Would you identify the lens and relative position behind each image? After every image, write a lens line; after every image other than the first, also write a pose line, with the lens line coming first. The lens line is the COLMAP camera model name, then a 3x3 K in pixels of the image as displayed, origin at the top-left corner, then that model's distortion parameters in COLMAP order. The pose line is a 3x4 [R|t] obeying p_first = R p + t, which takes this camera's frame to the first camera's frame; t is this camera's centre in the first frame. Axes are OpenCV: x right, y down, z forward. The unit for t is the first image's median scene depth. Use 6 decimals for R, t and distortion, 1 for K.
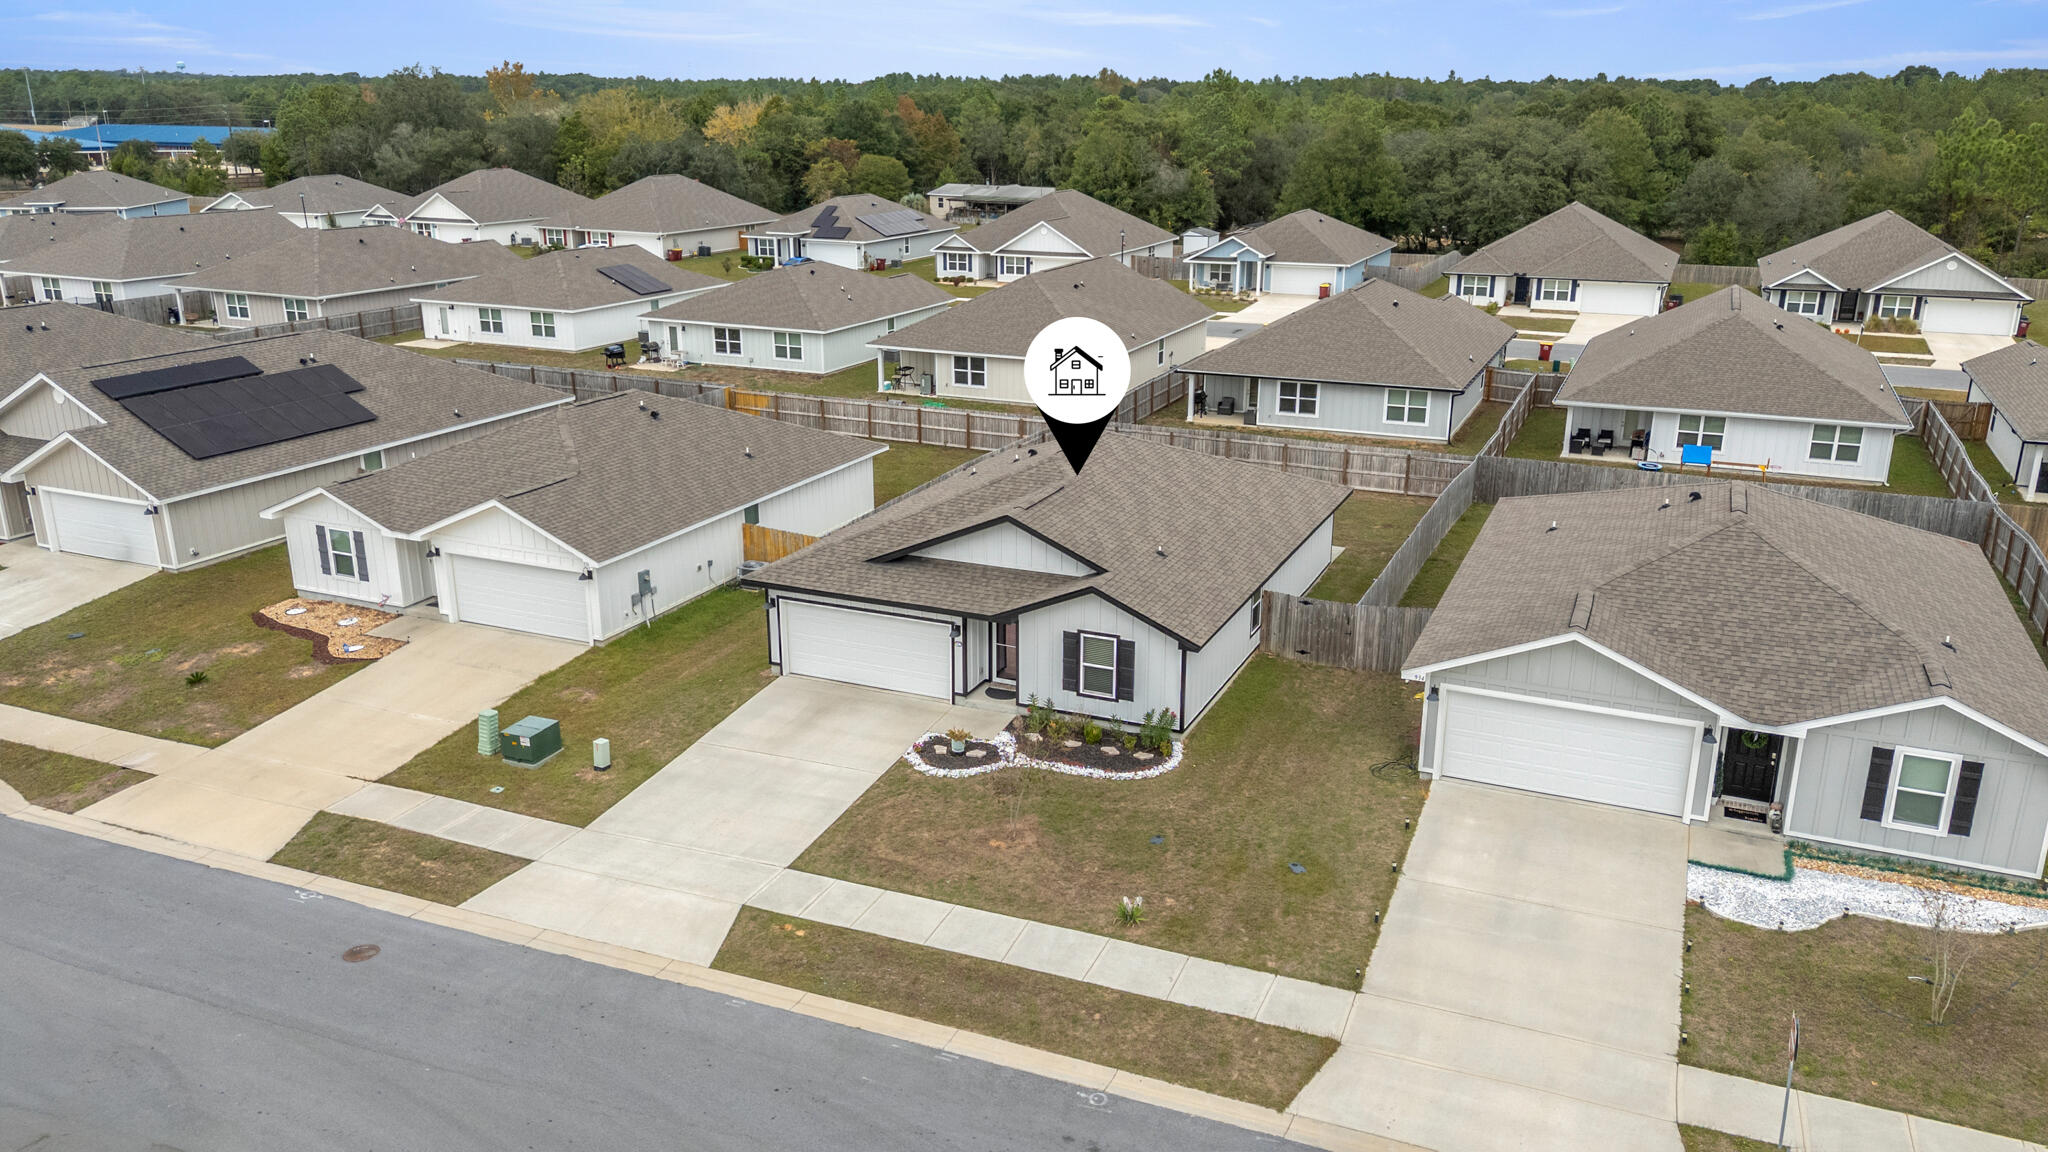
lens RADIAL K [[1481.9, 0, 1028.8], [0, 1481.9, 578.3], [0, 0, 1]] dist [0.014061, 0.000528]
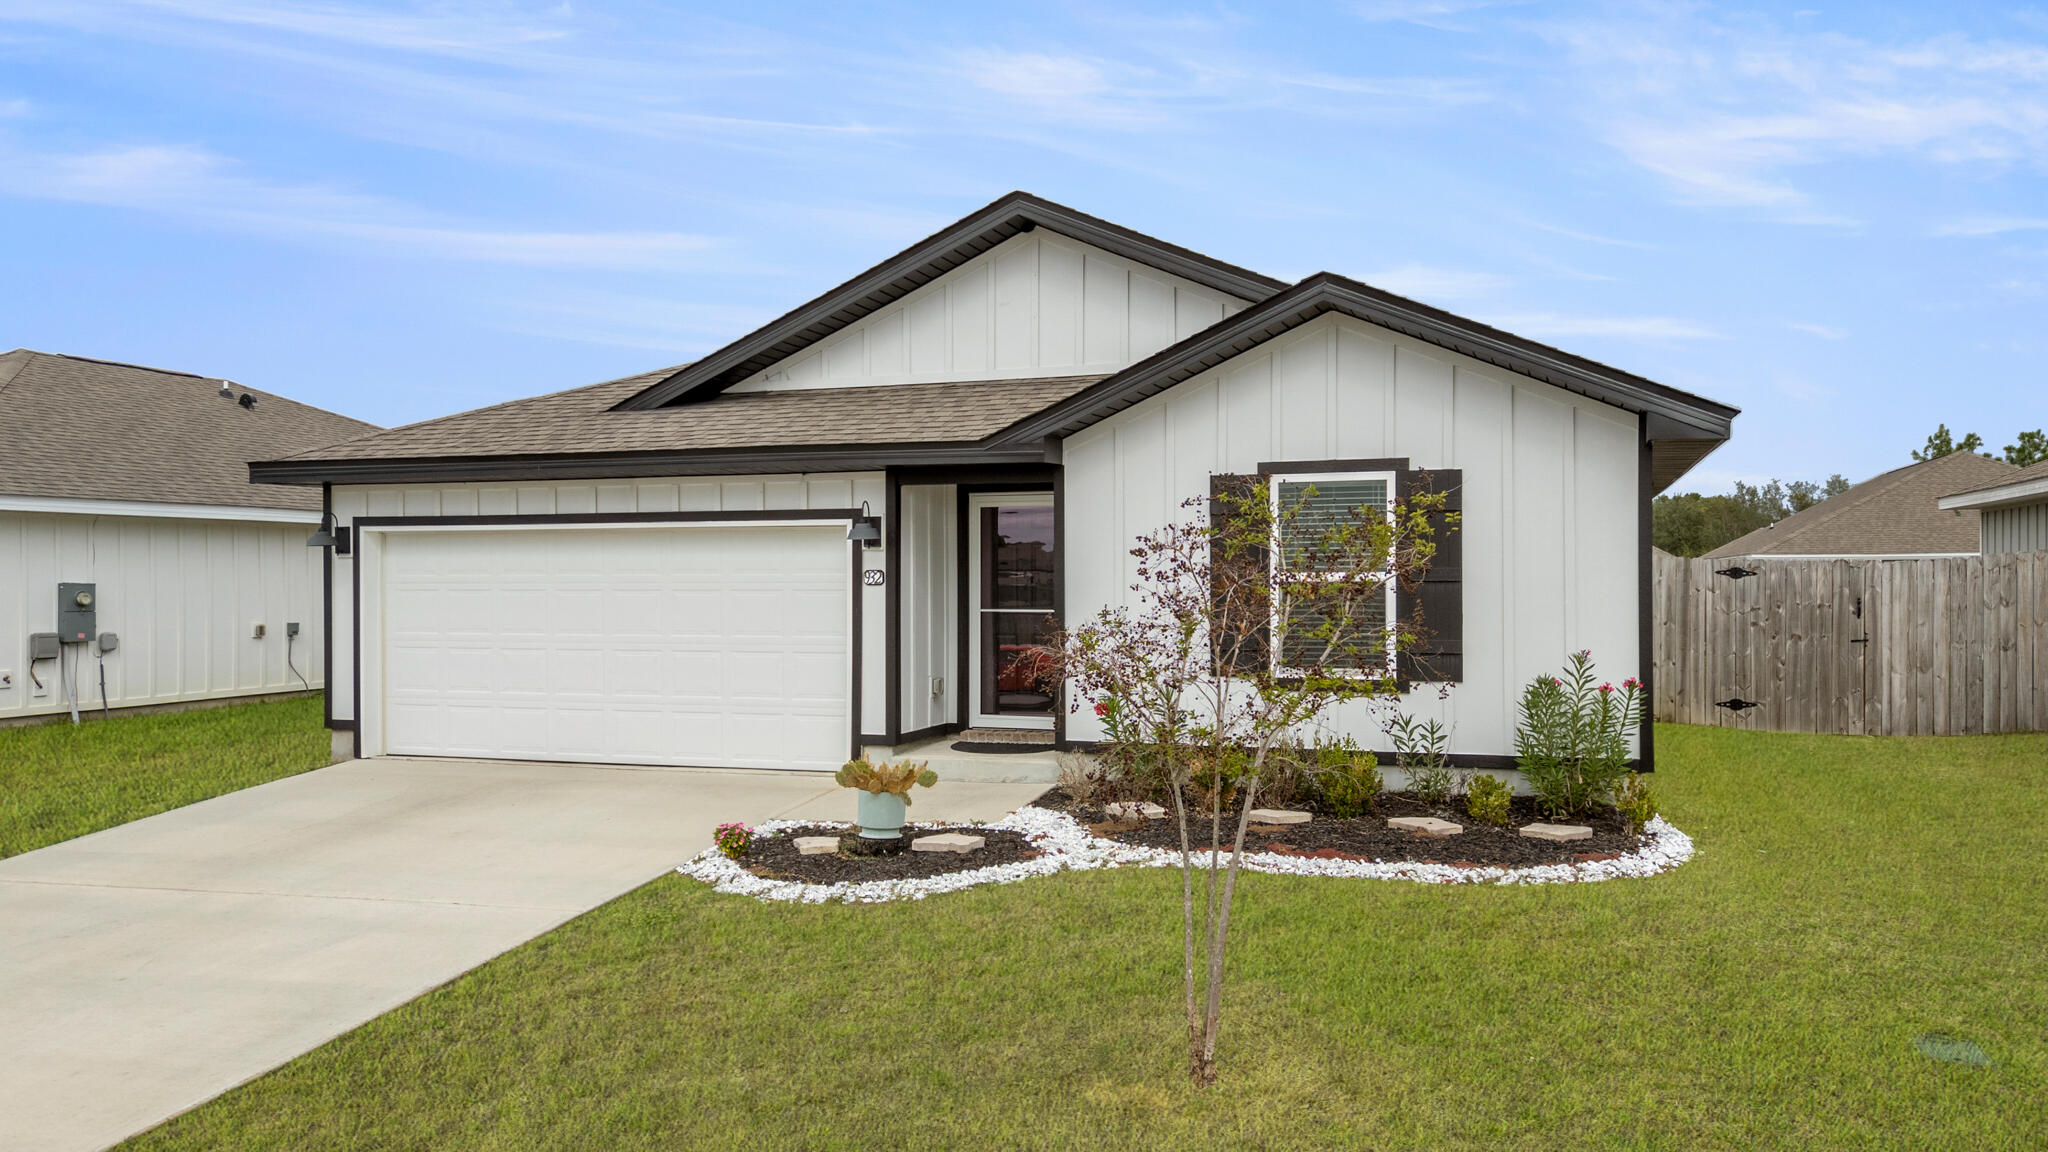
lens RADIAL K [[1481.9, 0, 1016.6], [0, 1481.9, 578.4], [0, 0, 1]] dist [0.014061, 0.000528]
pose [[0.996840, -0.005731, 0.079223, -0.041445], [0.030154, 0.950034, -0.310687, 0.146282], [-0.073484, 0.312095, 0.947205, 0.678397]]
